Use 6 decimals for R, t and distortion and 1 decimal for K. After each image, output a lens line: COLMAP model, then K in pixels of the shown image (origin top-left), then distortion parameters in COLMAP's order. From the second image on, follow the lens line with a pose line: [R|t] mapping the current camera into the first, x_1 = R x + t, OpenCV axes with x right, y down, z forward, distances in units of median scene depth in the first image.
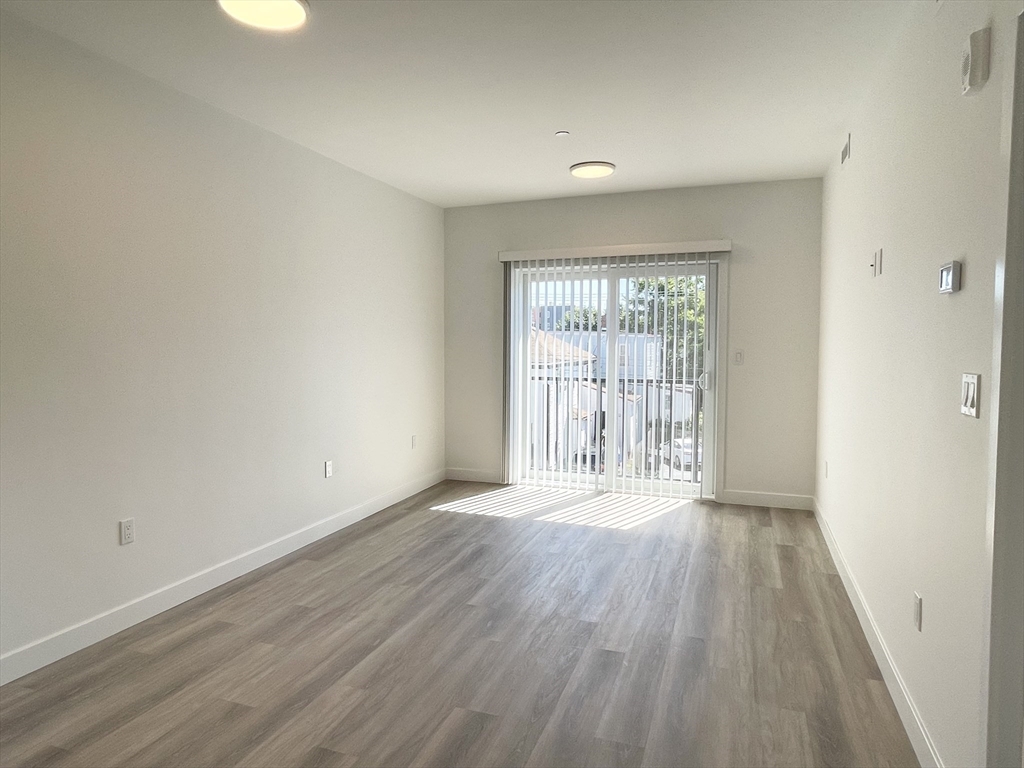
lens RADIAL K [[618.3, 0, 510.7], [0, 618.3, 369.6], [0, 0, 1]] dist [0.002742, -0.003304]
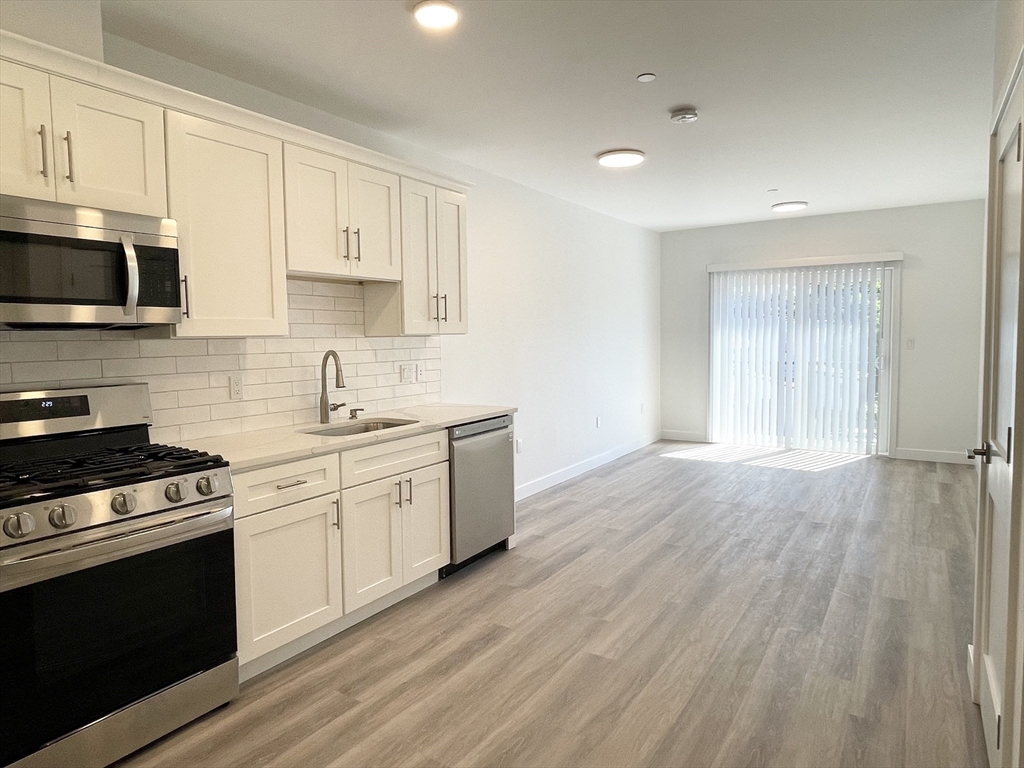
lens RADIAL K [[618.3, 0, 510.7], [0, 618.3, 369.6], [0, 0, 1]] dist [0.002742, -0.003304]
pose [[0.973355, 0.000991, -0.229301, -0.155806], [0.002971, 0.999852, 0.016933, 0.008237], [0.229284, -0.017163, 0.973208, -0.478953]]
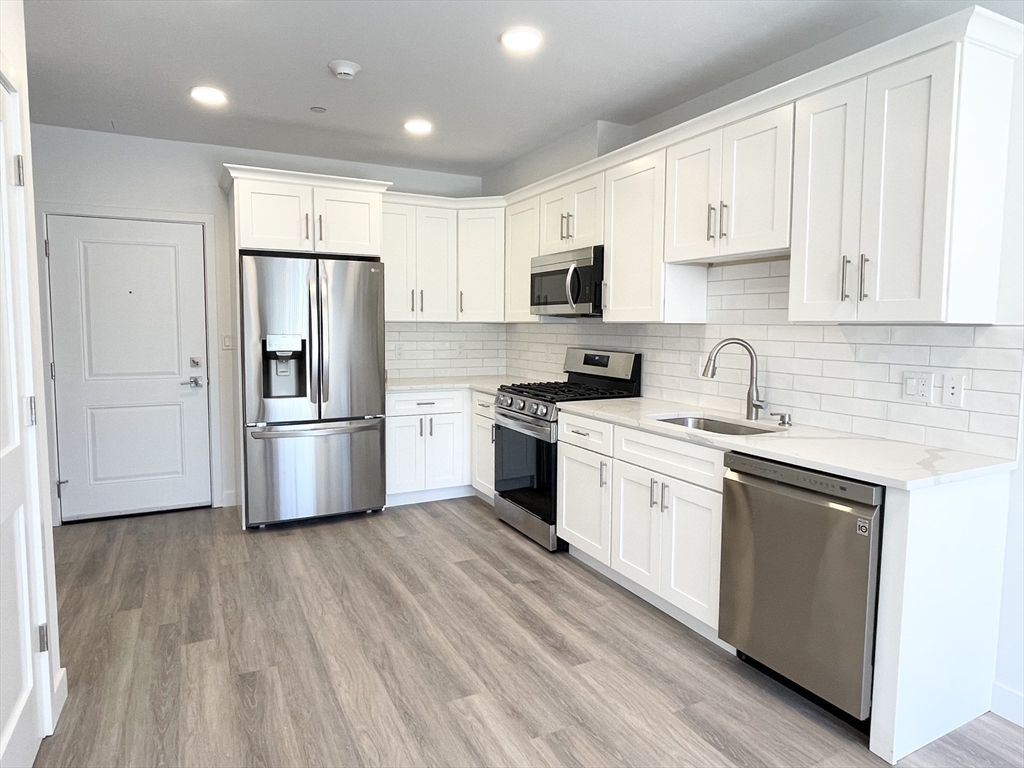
lens RADIAL K [[618.3, 0, 510.7], [0, 618.3, 369.6], [0, 0, 1]] dist [0.002742, -0.003304]
pose [[-0.673627, 0.052487, -0.737205, 0.147331], [-0.034326, 0.994177, 0.102149, -0.032017], [0.738274, 0.094115, -0.667903, 0.516234]]
